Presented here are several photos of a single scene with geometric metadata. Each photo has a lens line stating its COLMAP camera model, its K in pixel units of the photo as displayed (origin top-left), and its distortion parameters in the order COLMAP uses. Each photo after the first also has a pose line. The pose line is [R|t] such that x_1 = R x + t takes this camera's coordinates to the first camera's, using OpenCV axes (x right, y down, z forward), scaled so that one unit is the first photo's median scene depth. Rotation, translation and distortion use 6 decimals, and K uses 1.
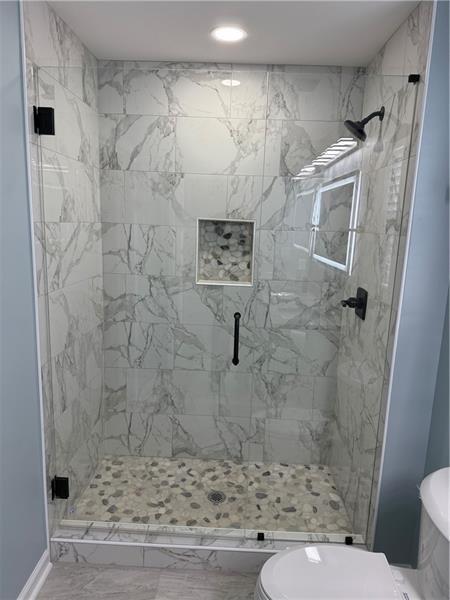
lens RADIAL K [[416.2, 0, 223.7], [0, 416.2, 303.8], [0, 0, 1]] dist [0.064380, -0.079560]
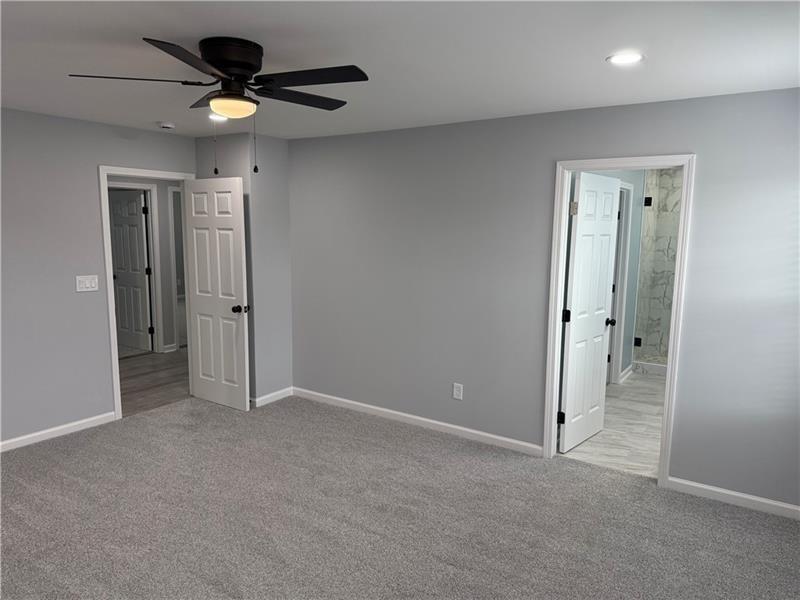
lens RADIAL K [[554.9, 0, 399.7], [0, 554.9, 303.3], [0, 0, 1]] dist [0.064380, -0.079560]
pose [[0.845596, 0.049431, -0.531529, 0.141991], [-0.085346, 0.995414, -0.043204, 0.386788], [0.526956, 0.081897, 0.845937, -2.110655]]
